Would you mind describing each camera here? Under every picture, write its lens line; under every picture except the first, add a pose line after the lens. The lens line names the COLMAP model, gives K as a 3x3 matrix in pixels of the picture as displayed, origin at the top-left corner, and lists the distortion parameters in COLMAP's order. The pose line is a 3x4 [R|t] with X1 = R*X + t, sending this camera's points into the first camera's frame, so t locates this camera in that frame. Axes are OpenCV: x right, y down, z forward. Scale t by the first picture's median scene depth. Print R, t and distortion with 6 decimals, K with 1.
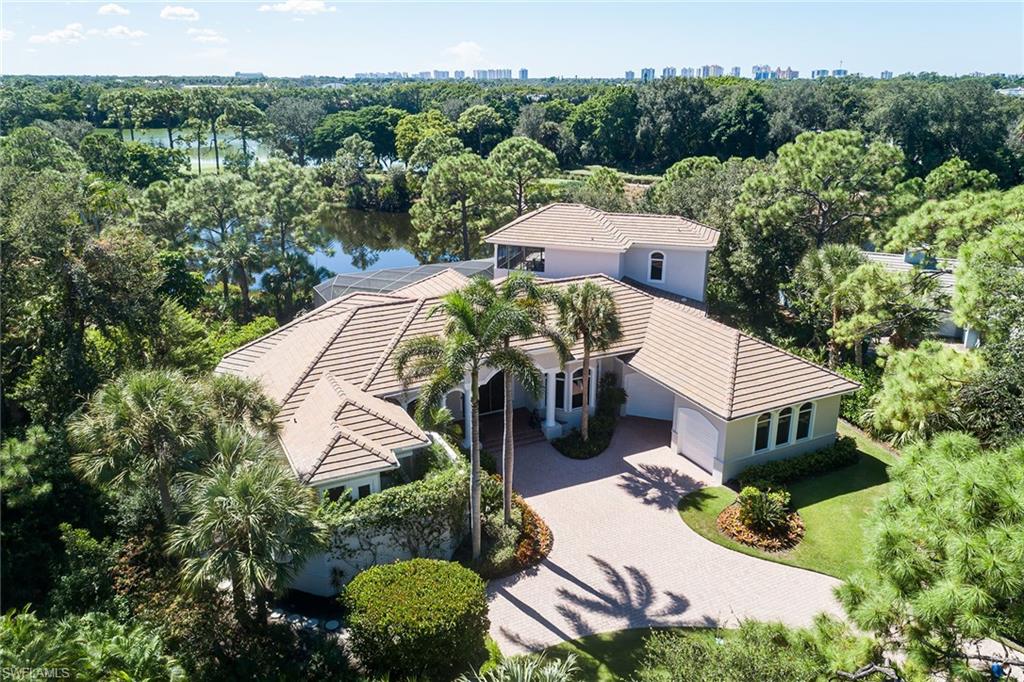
lens RADIAL K [[695.1, 0, 511.2], [0, 695.1, 340.8], [0, 0, 1]] dist [0.023747, 0.006504]
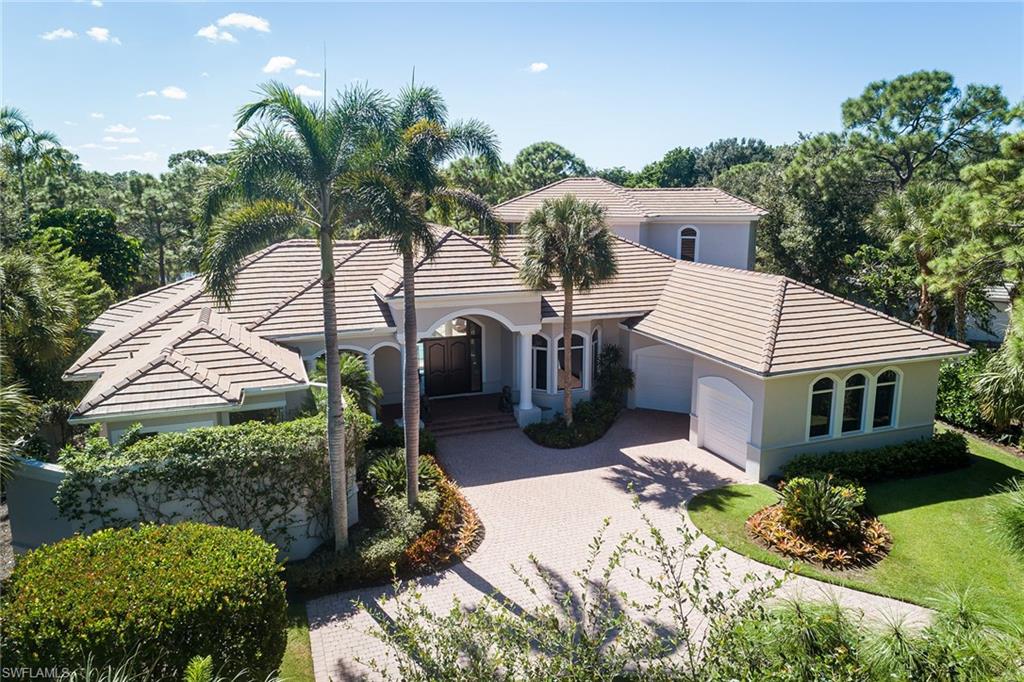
lens RADIAL K [[695.1, 0, 512.0], [0, 695.1, 339.3], [0, 0, 1]] dist [0.023747, 0.006504]
pose [[0.996056, 0.017605, -0.086958, 0.118378], [-0.027096, 0.993650, -0.109203, 0.145932], [0.084483, 0.111128, 0.990209, 0.292532]]
